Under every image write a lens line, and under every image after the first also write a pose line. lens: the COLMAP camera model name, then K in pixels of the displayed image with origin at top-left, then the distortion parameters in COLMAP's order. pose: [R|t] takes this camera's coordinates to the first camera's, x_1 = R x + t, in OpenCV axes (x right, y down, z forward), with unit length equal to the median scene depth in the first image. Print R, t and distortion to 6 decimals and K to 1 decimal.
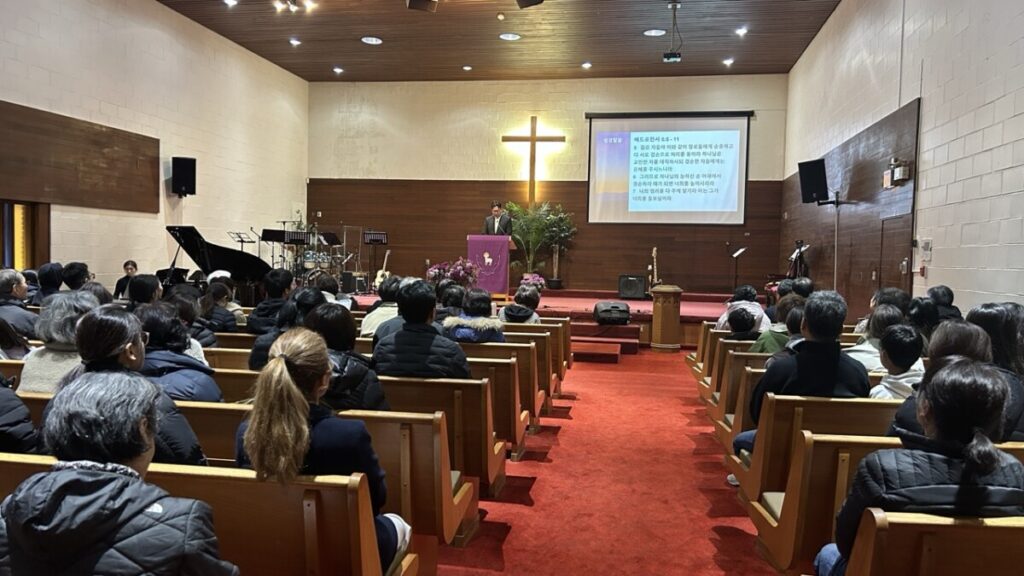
lens RADIAL K [[791.9, 0, 512.0], [0, 791.9, 288.0], [0, 0, 1]] dist [0.105231, -0.179857]
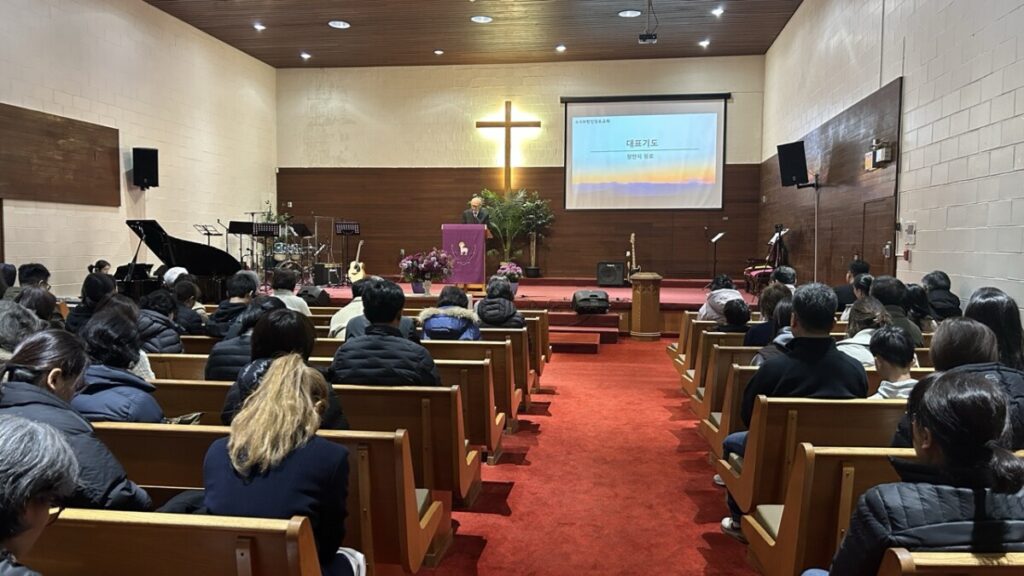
lens RADIAL K [[791.9, 0, 512.0], [0, 791.9, 288.0], [0, 0, 1]] dist [0.105231, -0.179857]
pose [[0.999488, -0.017916, 0.026493, 0.003015], [0.017461, 0.999698, 0.017305, -0.004097], [-0.026795, -0.016833, 0.999499, 0.023571]]
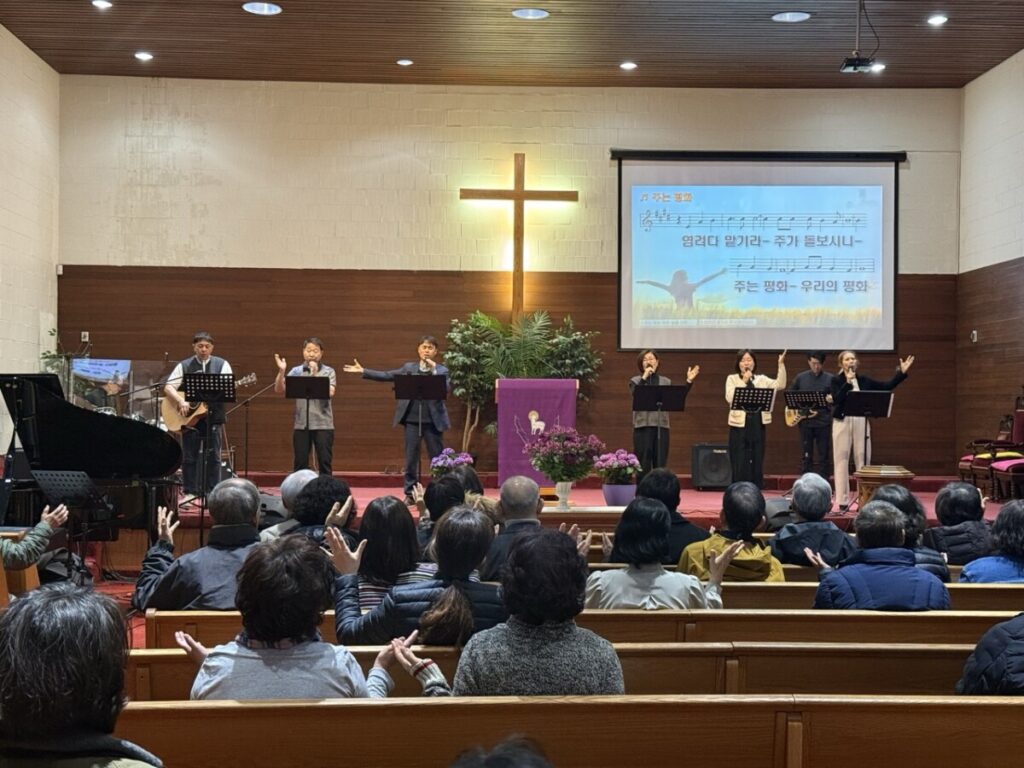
lens RADIAL K [[1559.4, 0, 511.6], [0, 1559.4, 378.8], [0, 0, 1]] dist [0.137274, 0.041768]
pose [[0.975049, -0.012849, 0.221616, -0.300844], [0.024414, 0.998474, -0.049524, -0.015655], [-0.220641, 0.053699, 0.973876, -0.030772]]
